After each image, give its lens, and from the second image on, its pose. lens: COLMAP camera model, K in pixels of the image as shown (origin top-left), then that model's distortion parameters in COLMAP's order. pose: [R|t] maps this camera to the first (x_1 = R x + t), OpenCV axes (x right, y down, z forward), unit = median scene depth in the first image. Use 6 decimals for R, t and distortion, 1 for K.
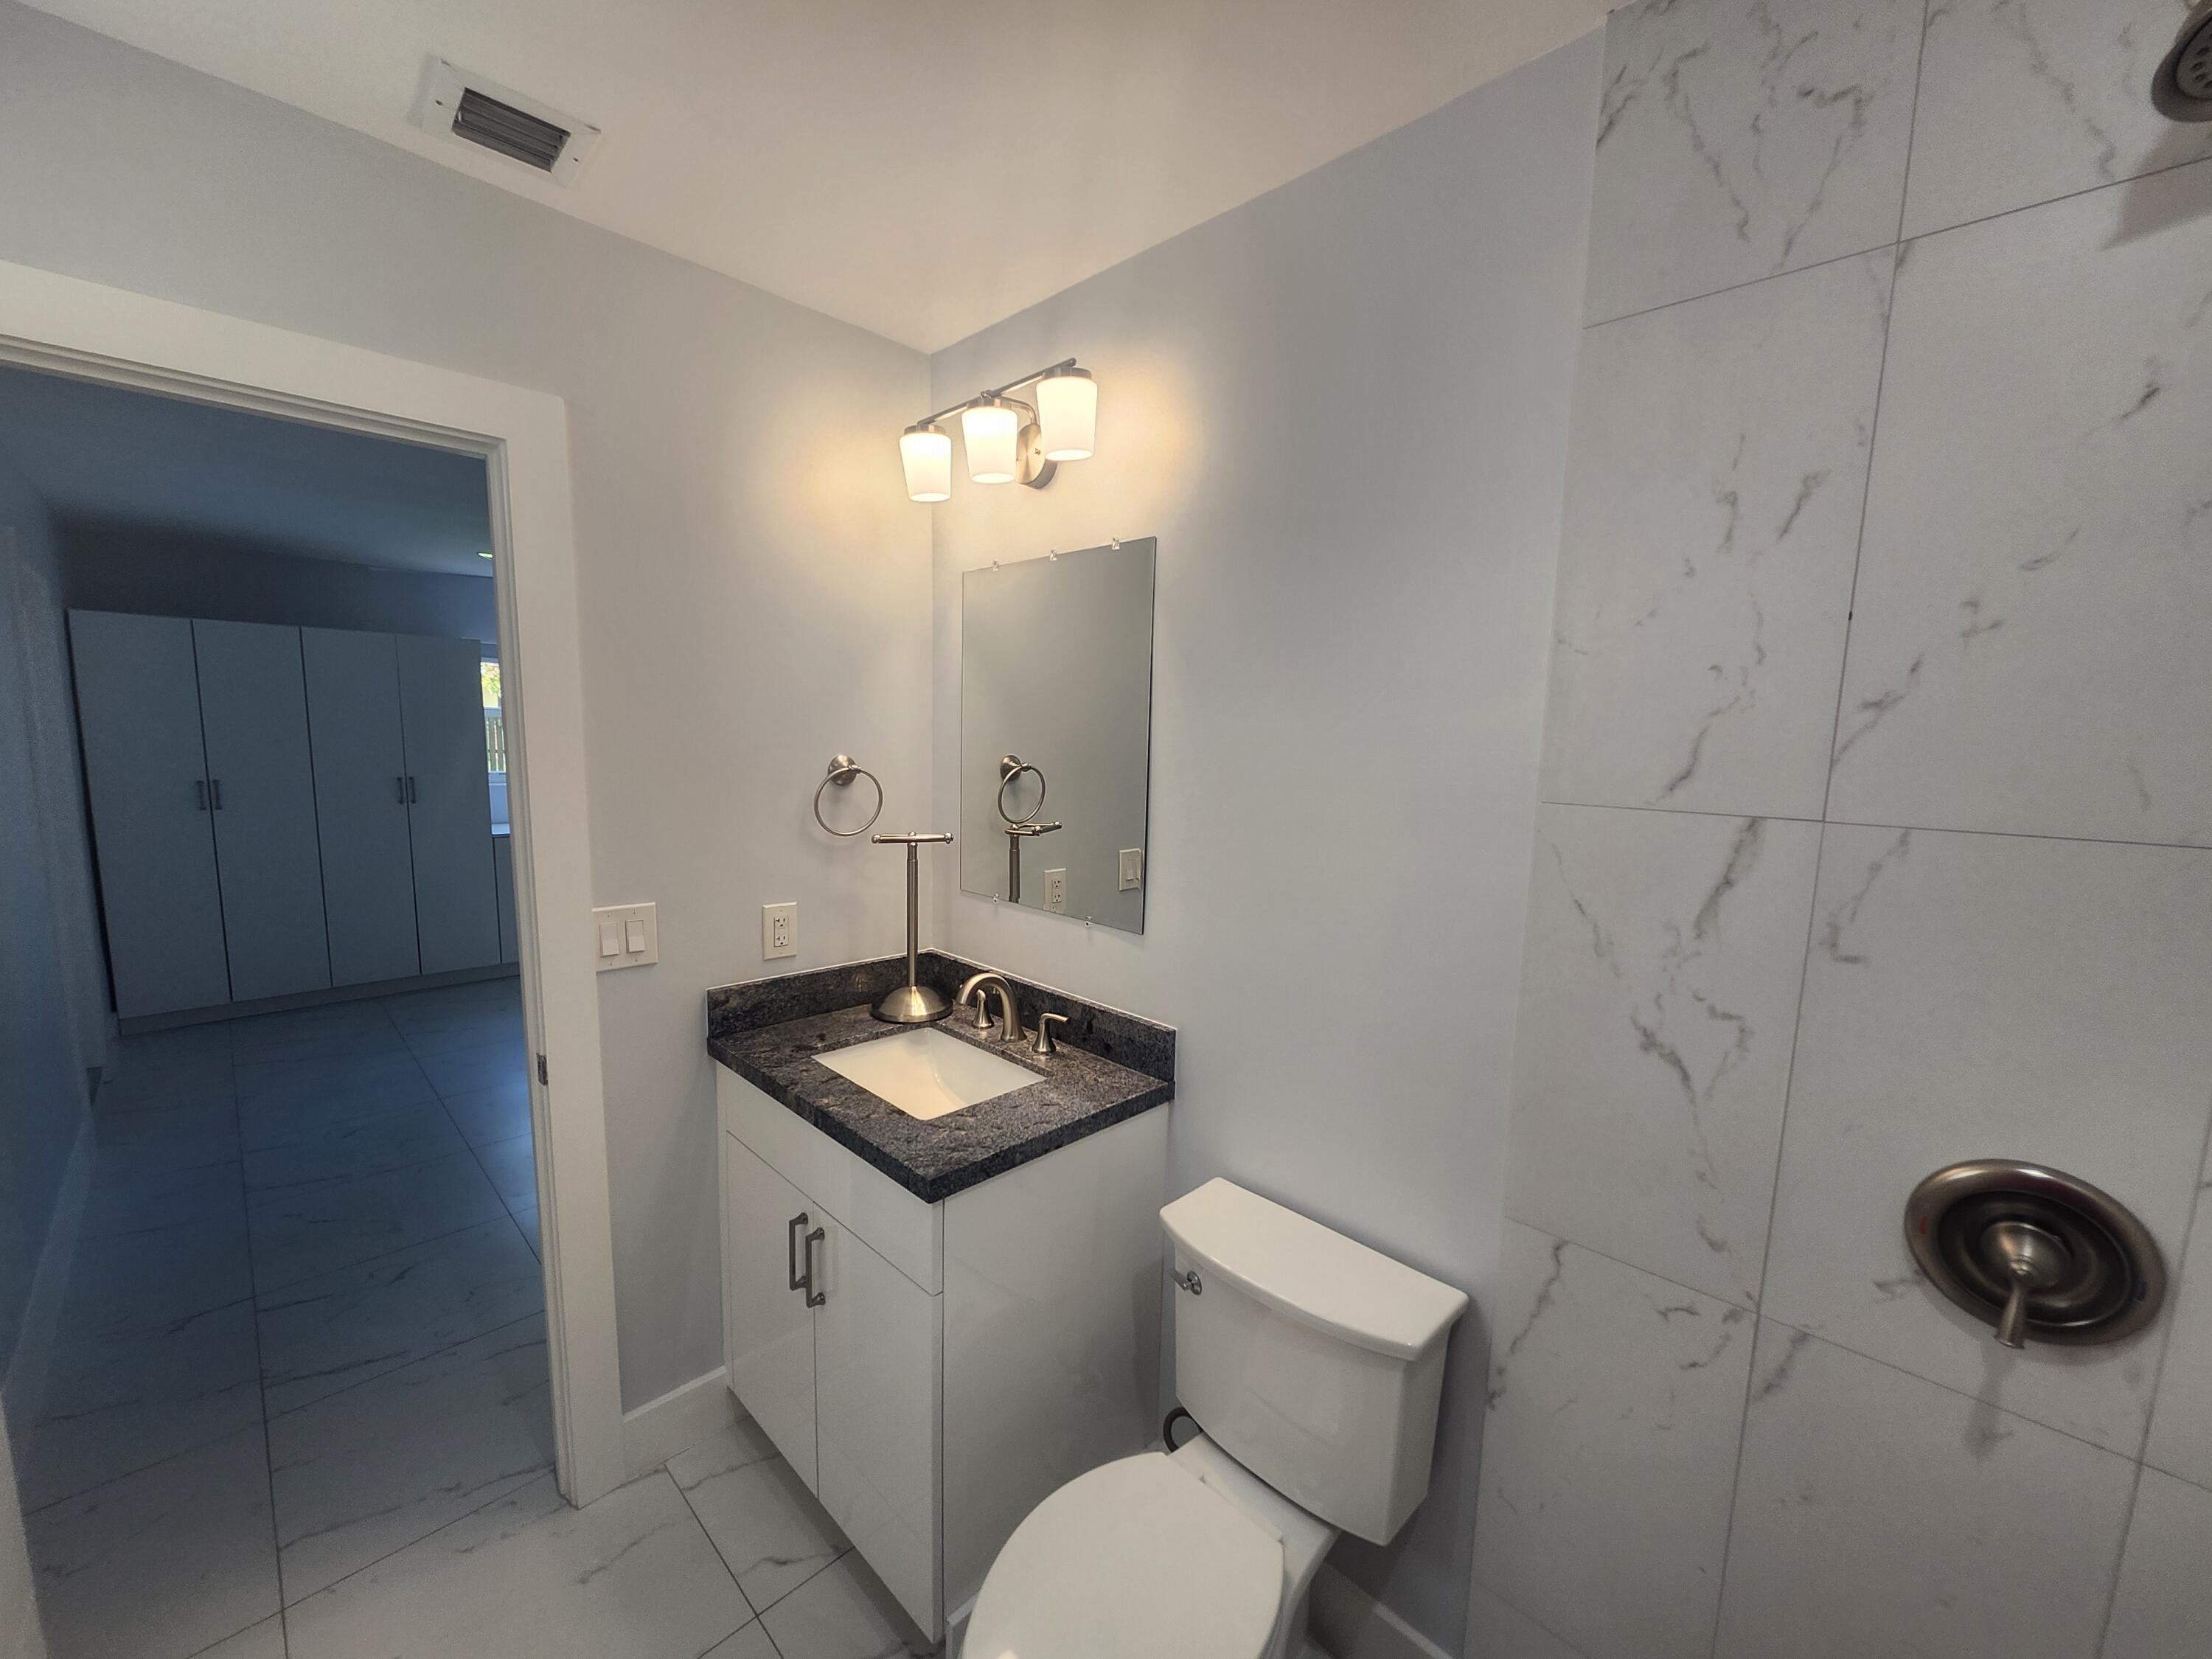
lens RADIAL K [[889.8, 0, 1103.4], [0, 889.8, 840.6], [0, 0, 1]] dist [0.000943, 0.000080]
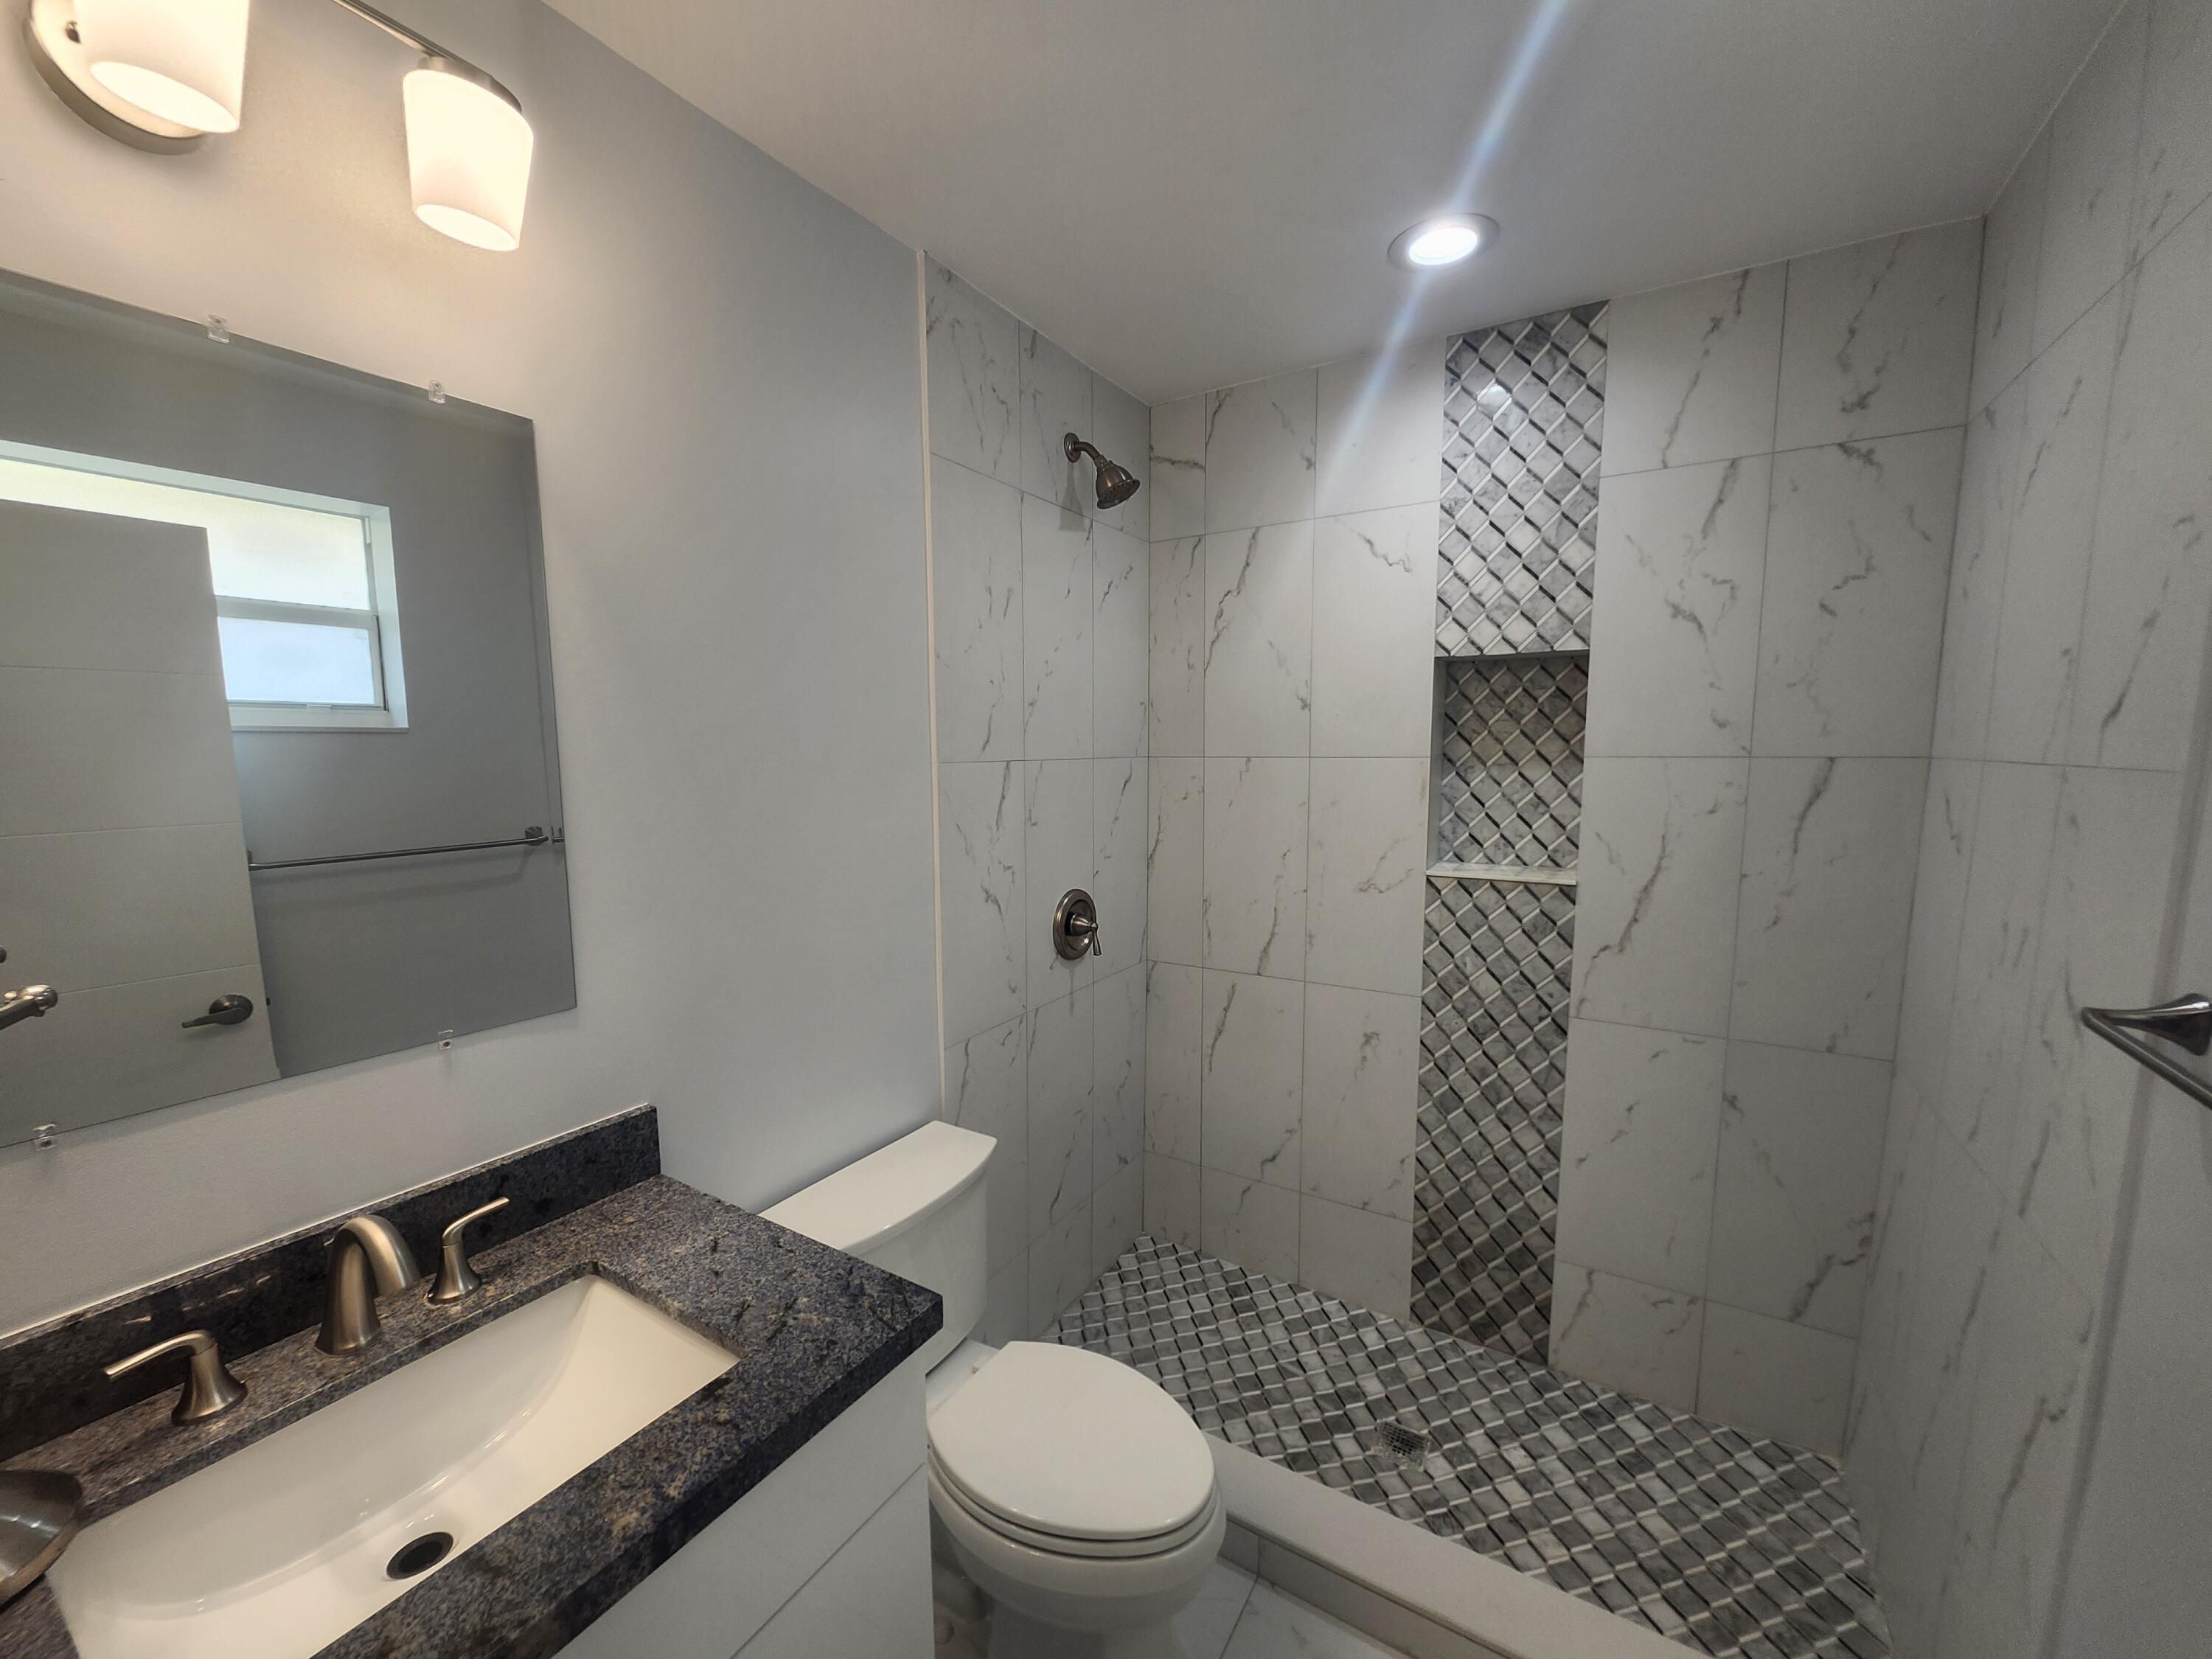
lens RADIAL K [[862.9, 0, 1090.8], [0, 862.9, 846.0], [0, 0, 1]] dist [0.001340, 0.000189]
pose [[-0.224279, -0.132453, 0.965482, -1.099920], [0.122027, 0.979106, 0.162668, -0.124849], [-0.966855, 0.154298, -0.203430, 1.199080]]
